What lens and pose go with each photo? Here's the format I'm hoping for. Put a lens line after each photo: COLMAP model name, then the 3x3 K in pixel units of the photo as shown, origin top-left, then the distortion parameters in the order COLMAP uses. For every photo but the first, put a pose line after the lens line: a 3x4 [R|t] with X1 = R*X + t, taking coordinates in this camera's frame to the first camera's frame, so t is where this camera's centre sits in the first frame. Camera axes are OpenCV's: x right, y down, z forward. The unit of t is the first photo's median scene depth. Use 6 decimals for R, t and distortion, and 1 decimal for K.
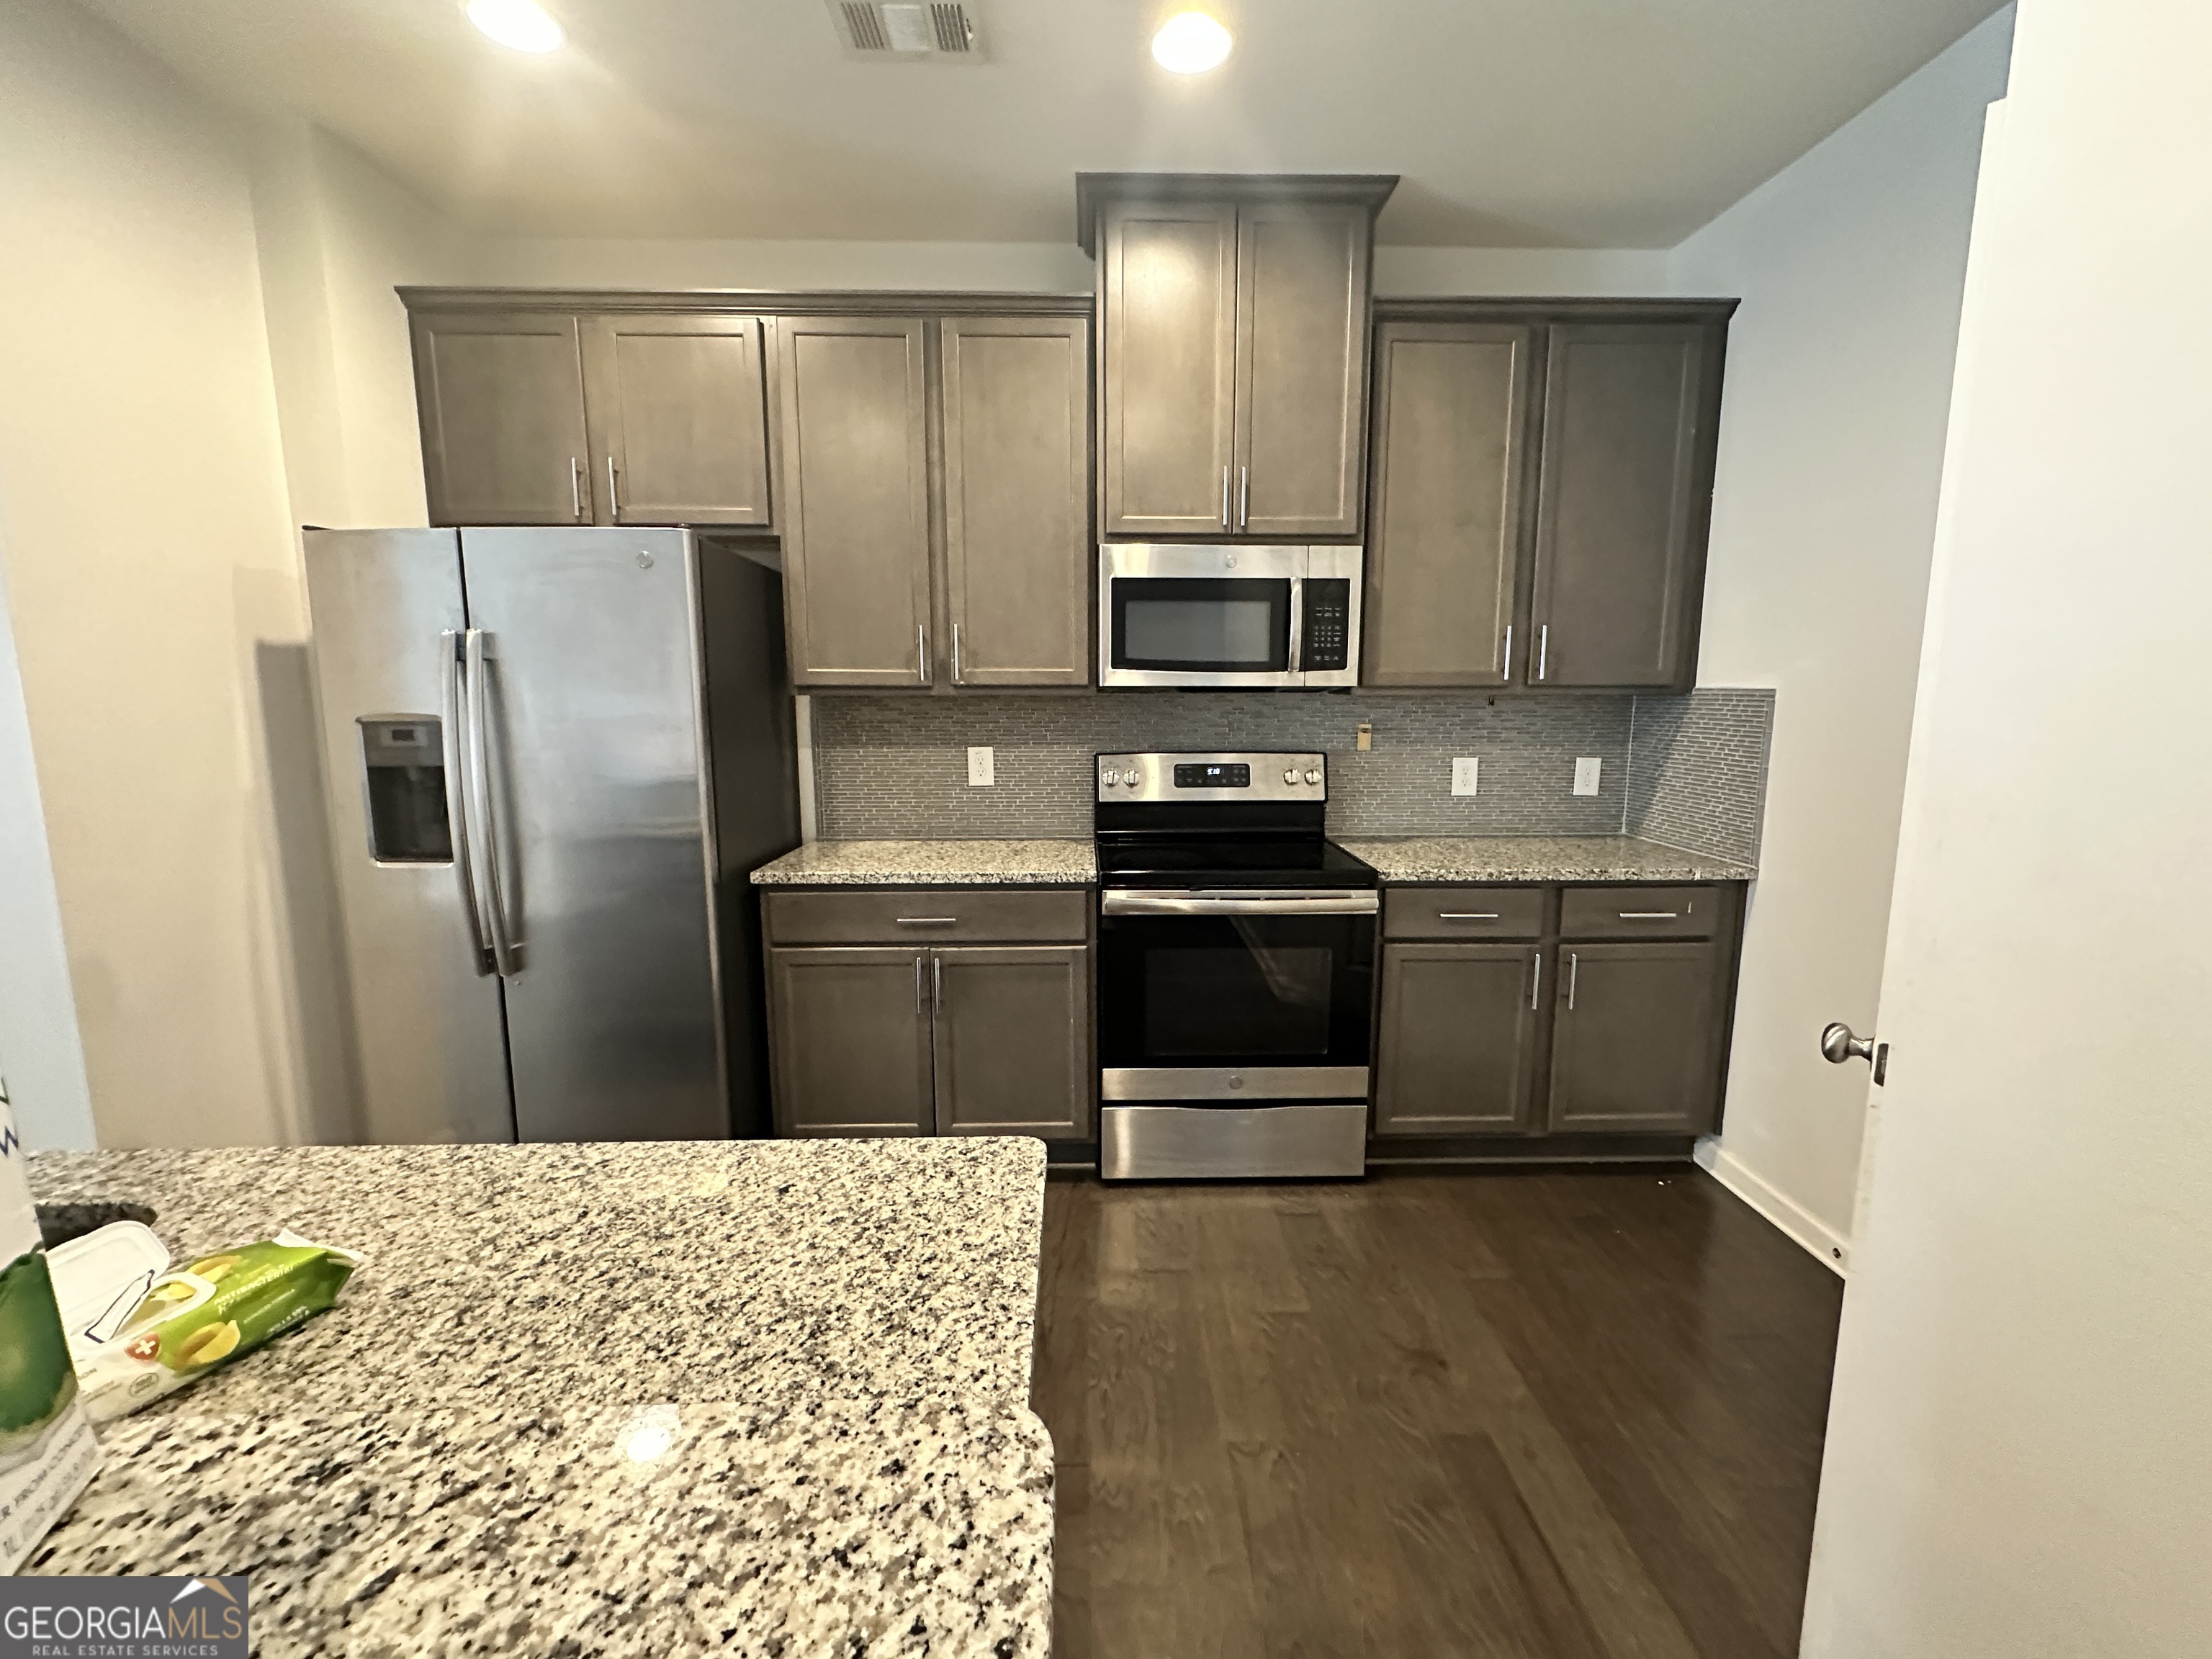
lens RADIAL K [[946.8, 0, 1110.0], [0, 946.8, 834.1], [0, 0, 1]] dist [-0.002196, -0.000225]
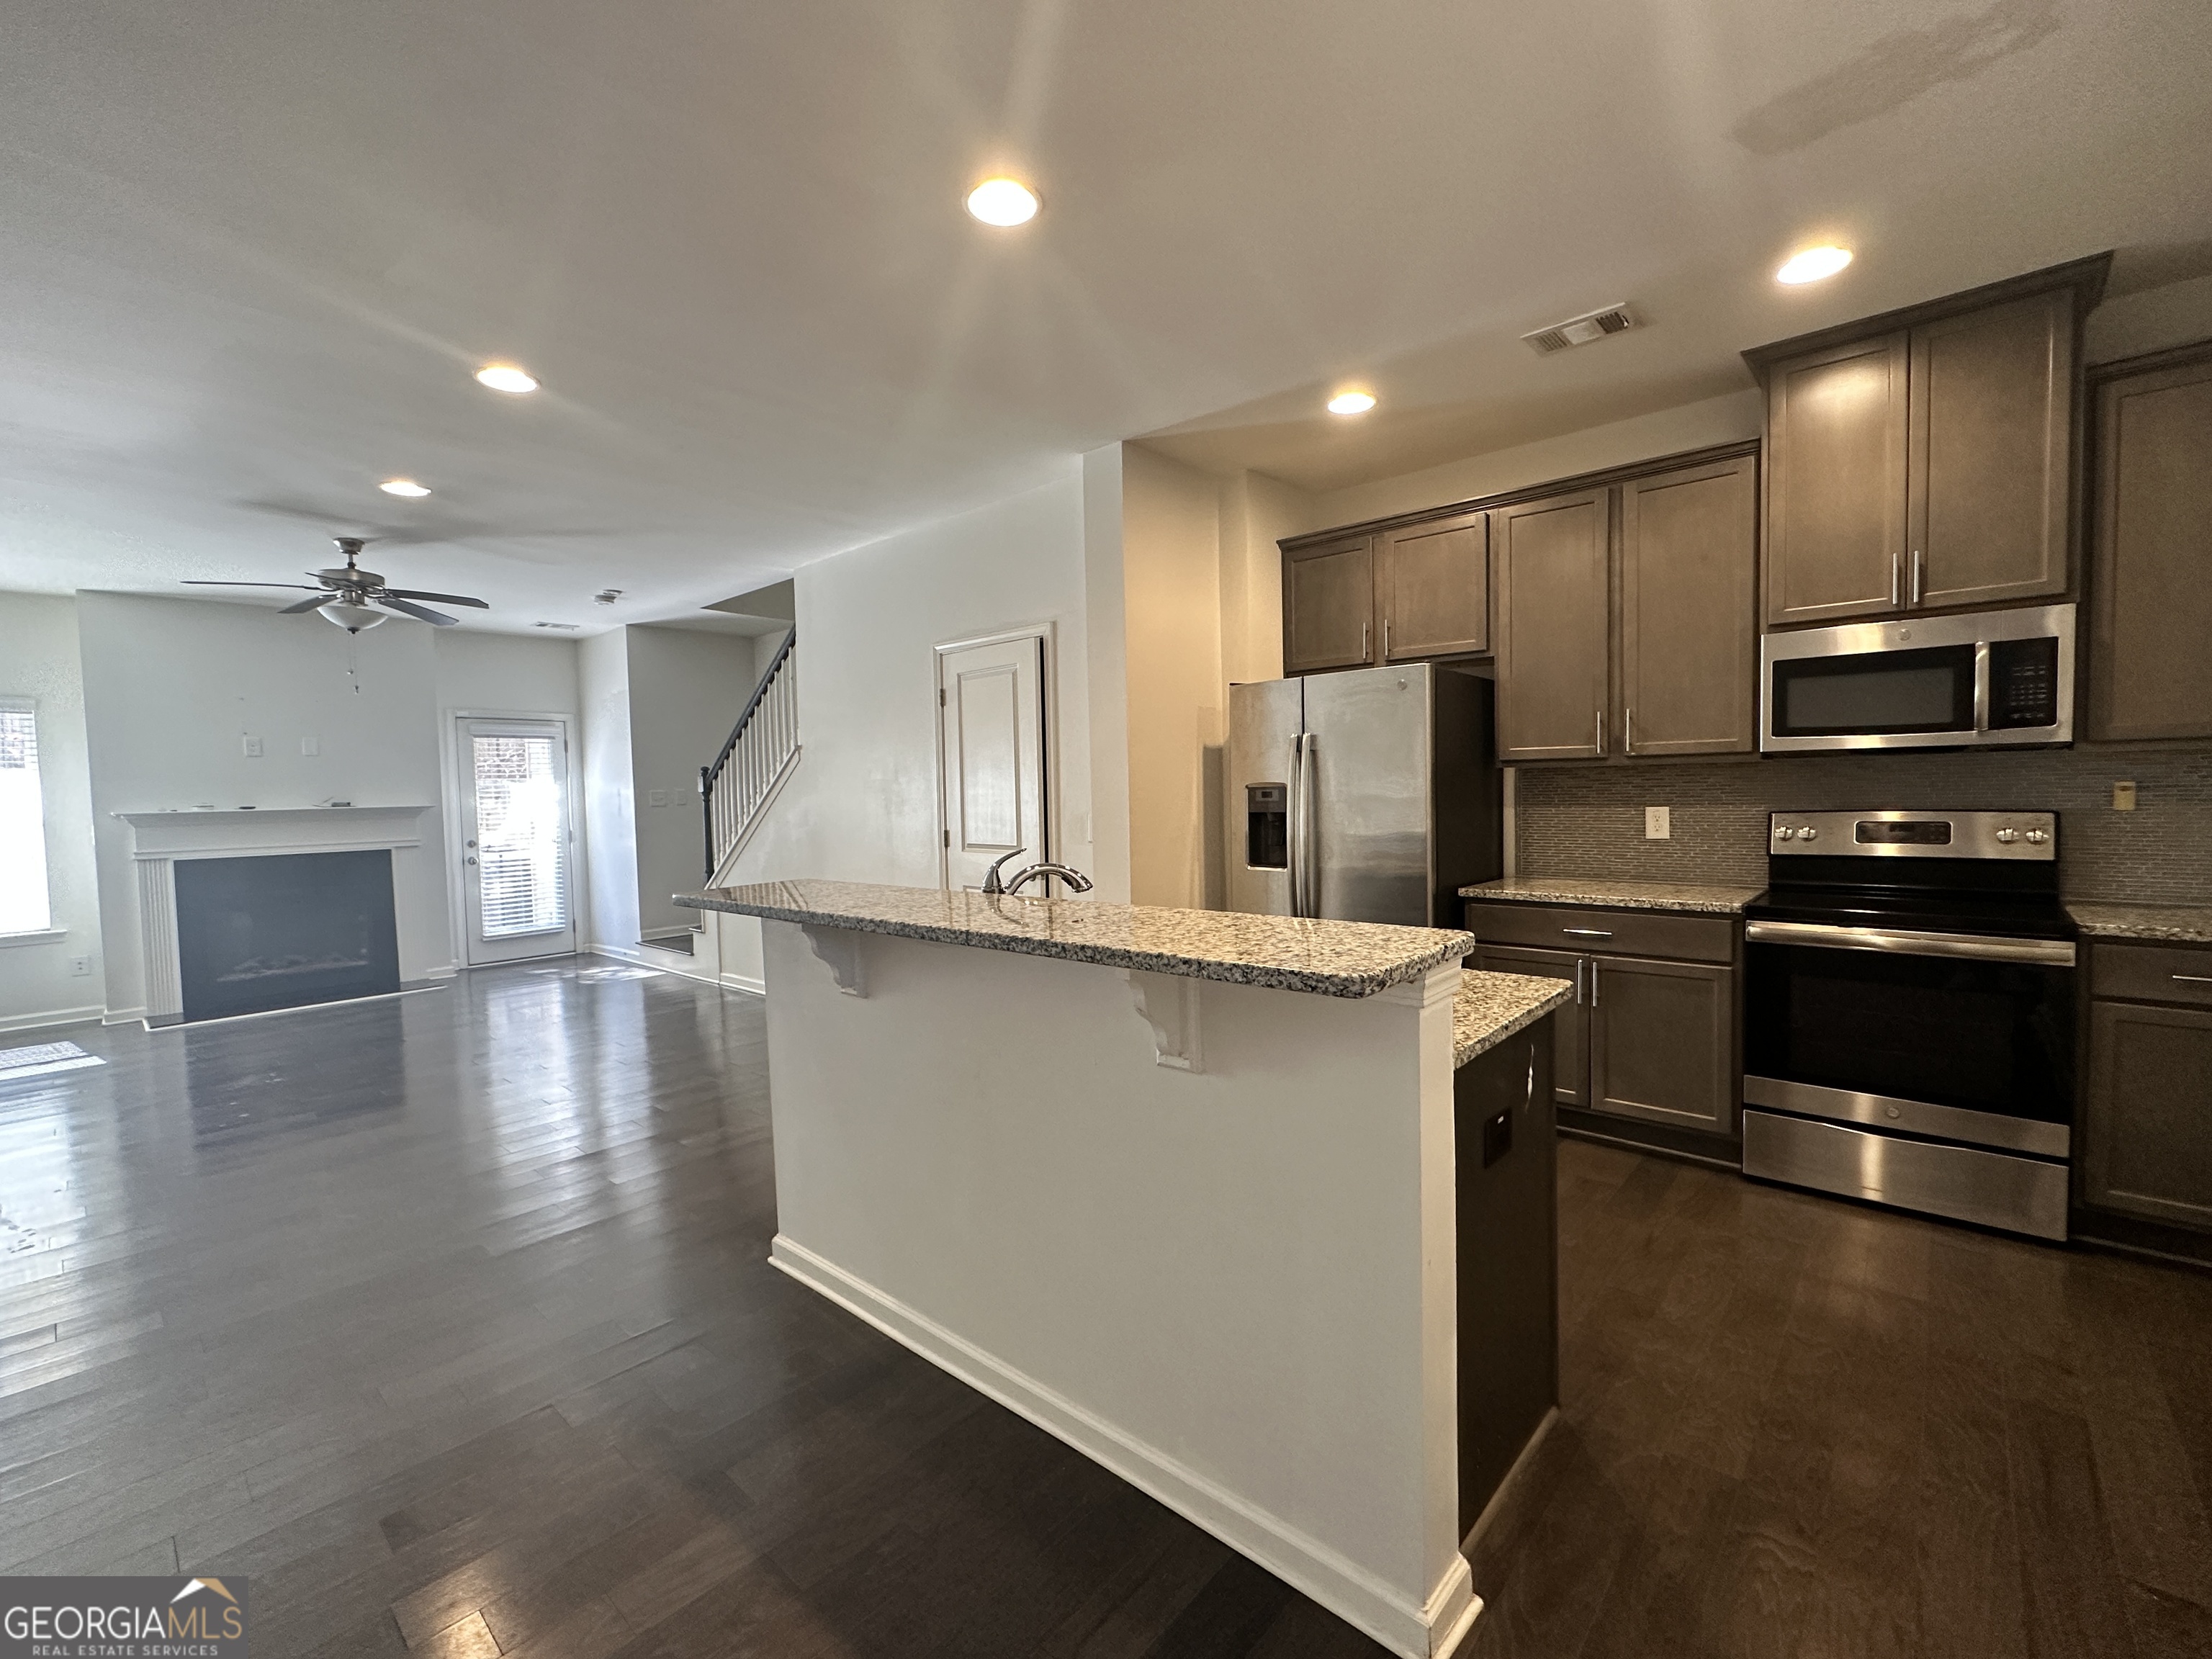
lens RADIAL K [[946.8, 0, 1106.8], [0, 946.8, 831.3], [0, 0, 1]] dist [-0.002196, -0.000225]
pose [[0.727779, 0.016394, -0.685616, 0.211973], [-0.080250, 0.994882, -0.061397, 0.082118], [0.681100, 0.099704, 0.725370, -0.409830]]
